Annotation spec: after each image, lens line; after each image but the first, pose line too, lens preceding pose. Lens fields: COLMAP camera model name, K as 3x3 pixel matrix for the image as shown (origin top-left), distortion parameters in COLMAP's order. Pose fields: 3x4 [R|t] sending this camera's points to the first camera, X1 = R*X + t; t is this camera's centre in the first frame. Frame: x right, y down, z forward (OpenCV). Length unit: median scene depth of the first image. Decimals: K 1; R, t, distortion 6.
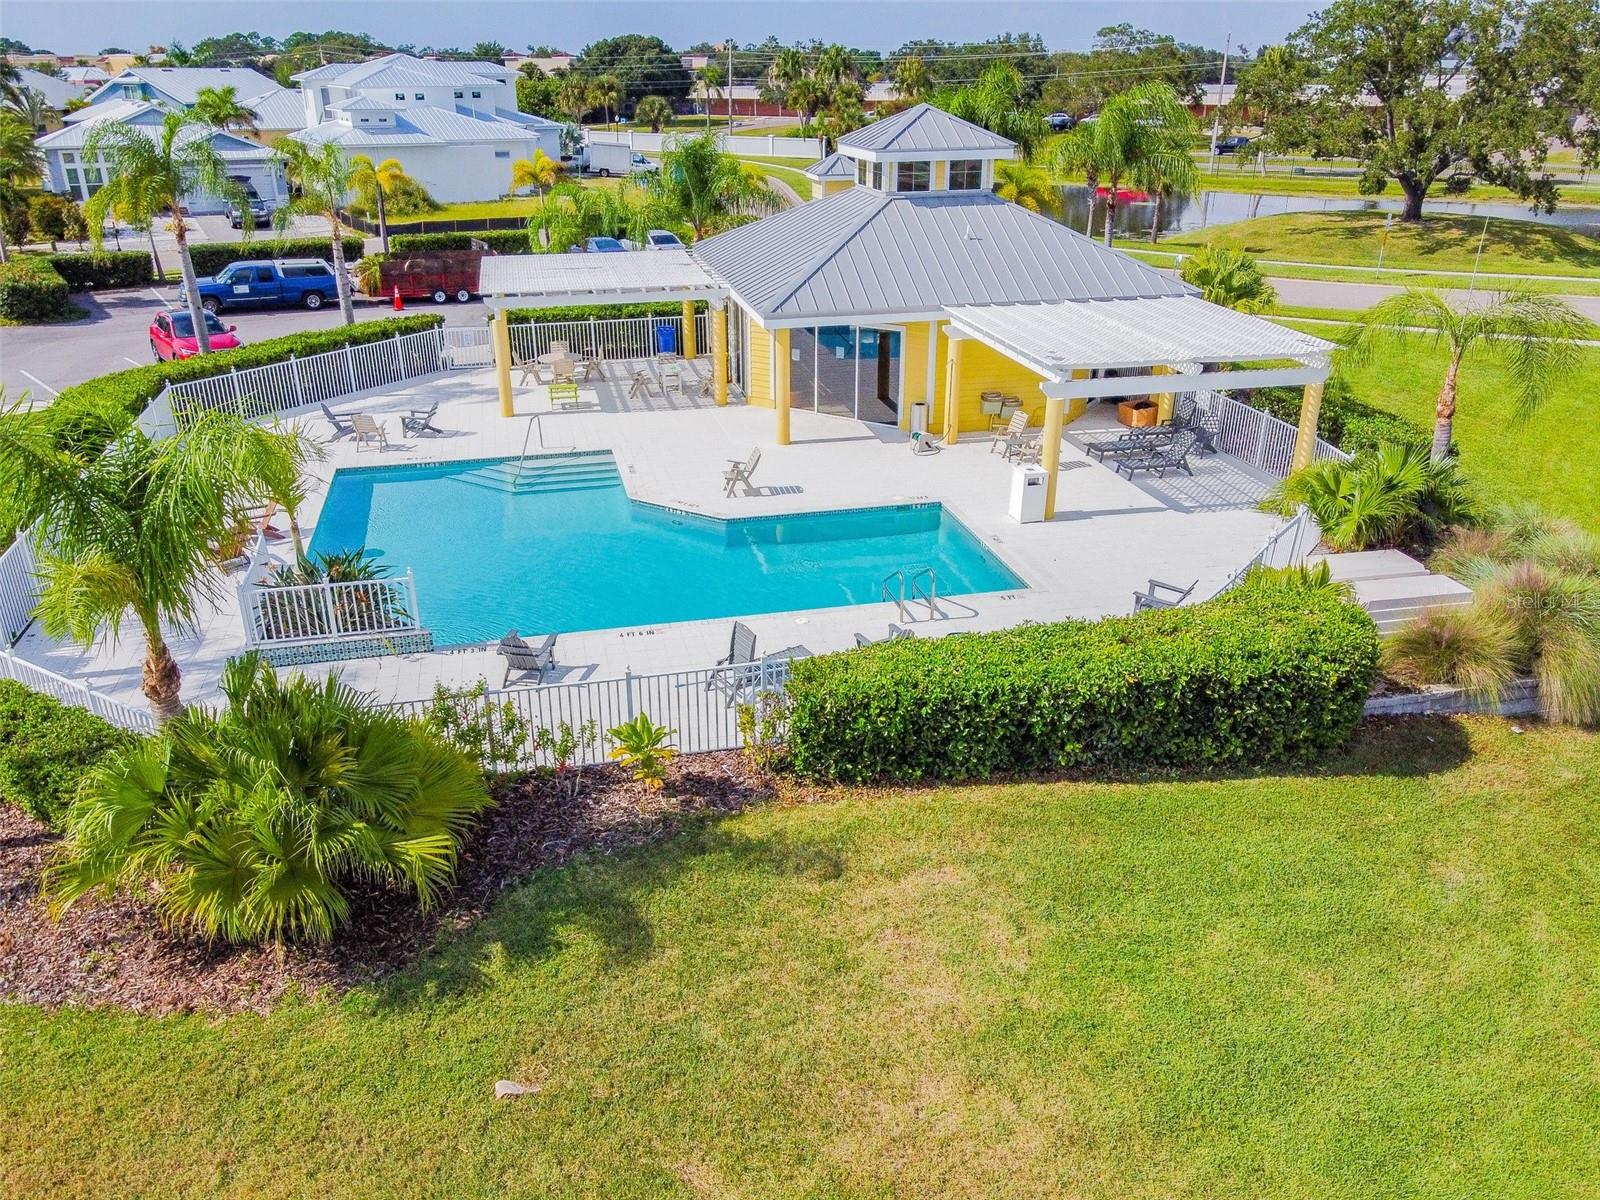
lens RADIAL K [[1217.9, 0, 793.2], [0, 1217.9, 604.8], [0, 0, 1]] dist [0.014421, 0.008640]
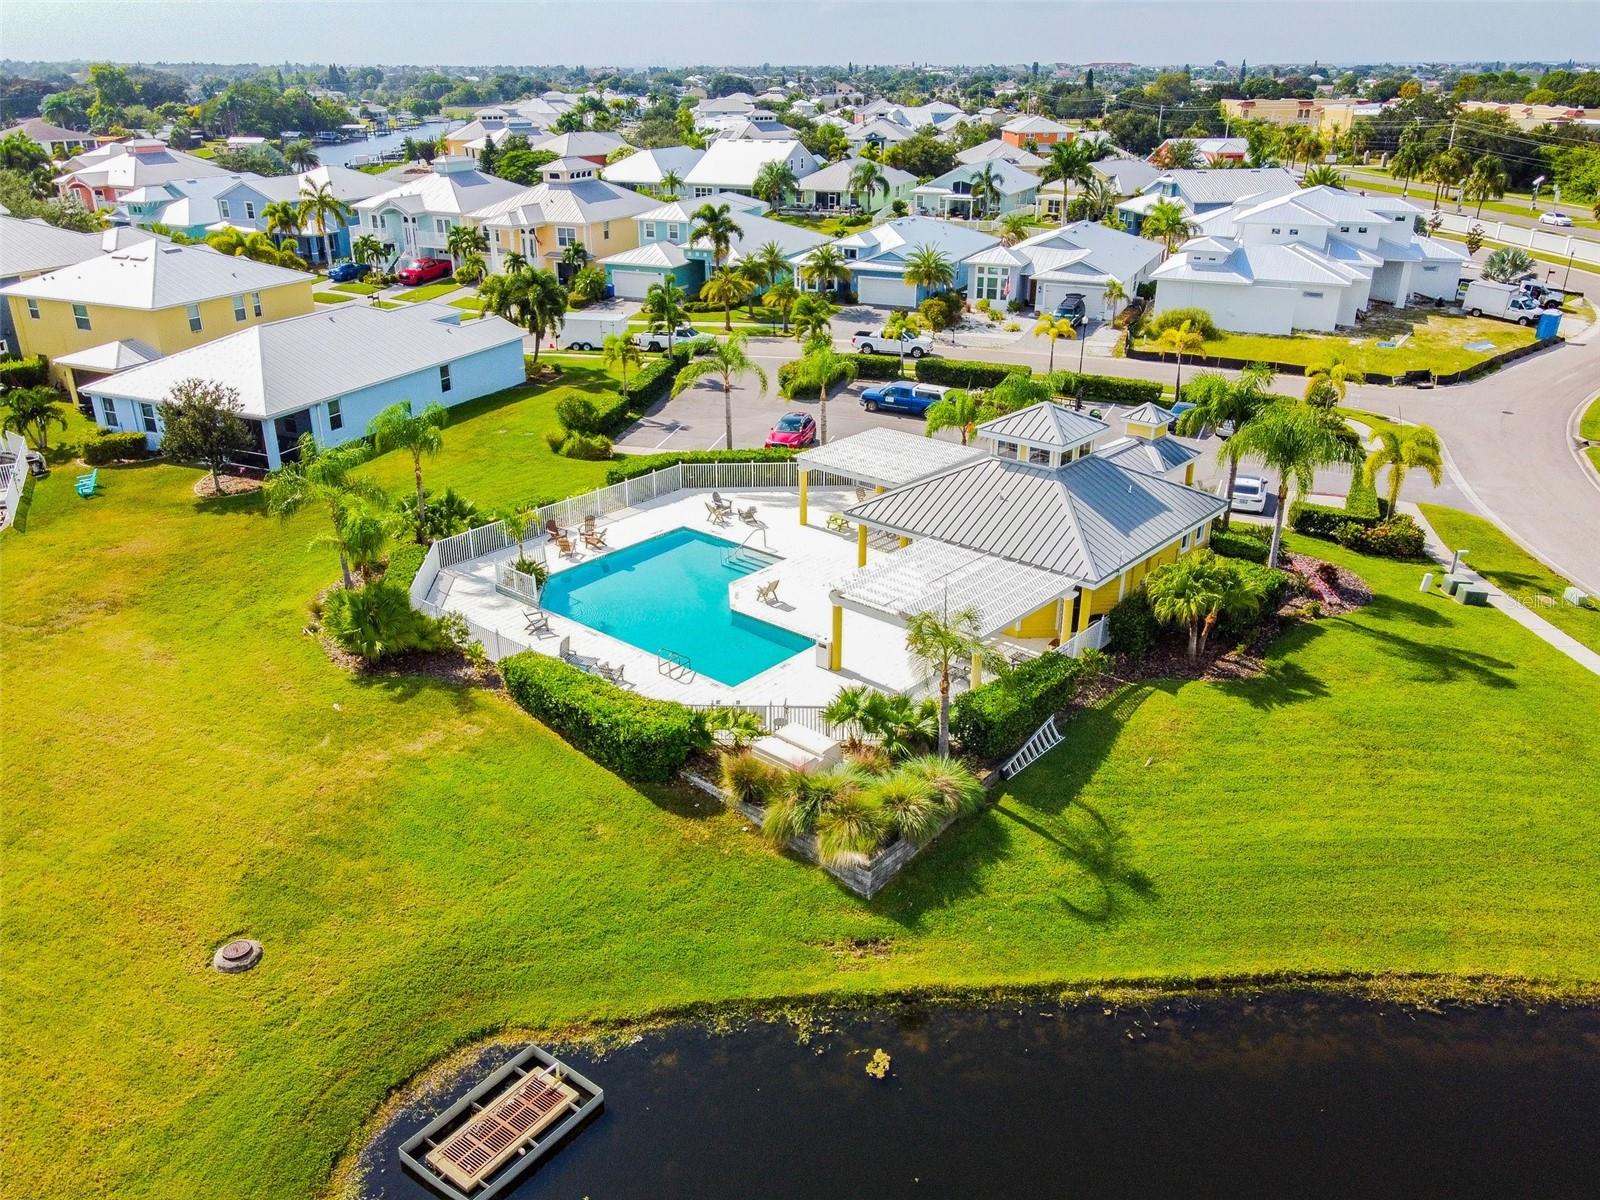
lens RADIAL K [[1217.9, 0, 793.2], [0, 1217.9, 604.8], [0, 0, 1]] dist [0.014421, 0.008640]
pose [[0.589573, 0.328662, -0.737824, 1.931441], [-0.329478, 0.931876, 0.151826, -0.543110], [0.737460, 0.153585, 0.657696, -0.264883]]
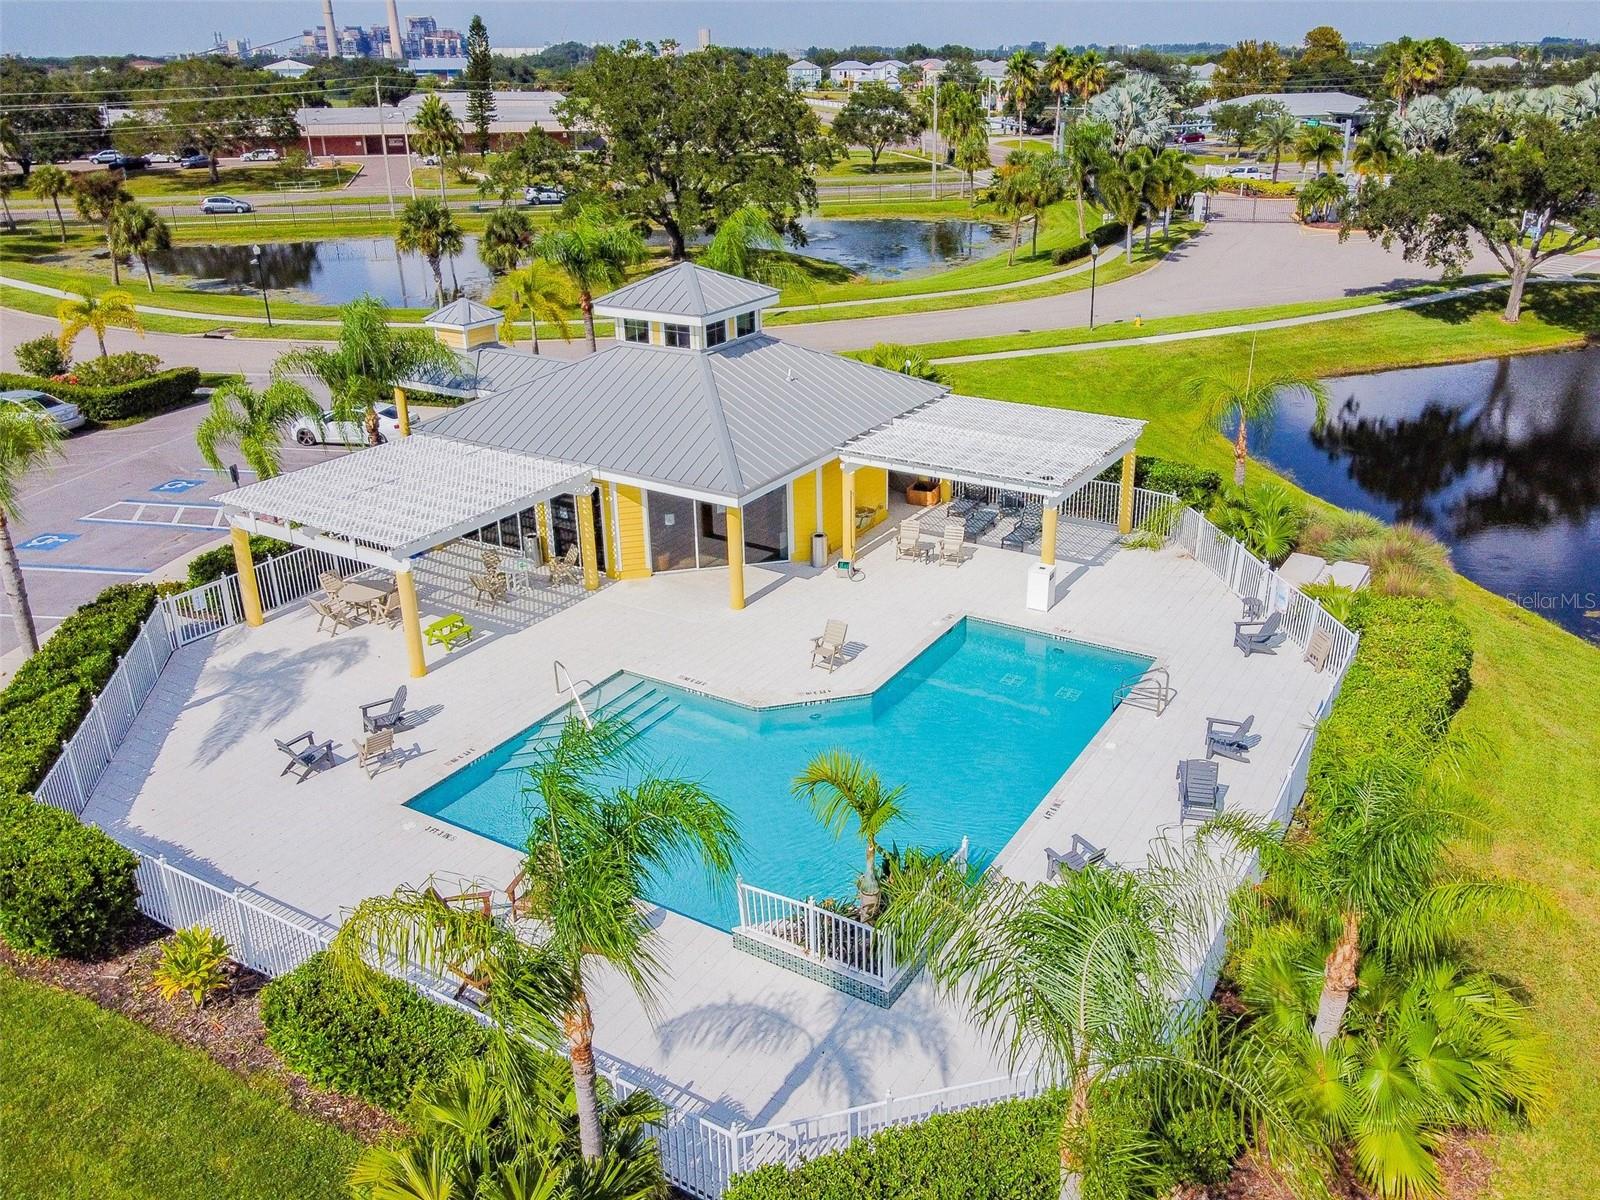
lens RADIAL K [[1217.9, 0, 793.2], [0, 1217.9, 604.8], [0, 0, 1]] dist [0.014421, 0.008640]
pose [[0.715936, -0.292840, 0.633782, -0.994753], [0.315744, 0.945451, 0.080175, -0.330700], [-0.622689, 0.142713, 0.769345, 0.325413]]
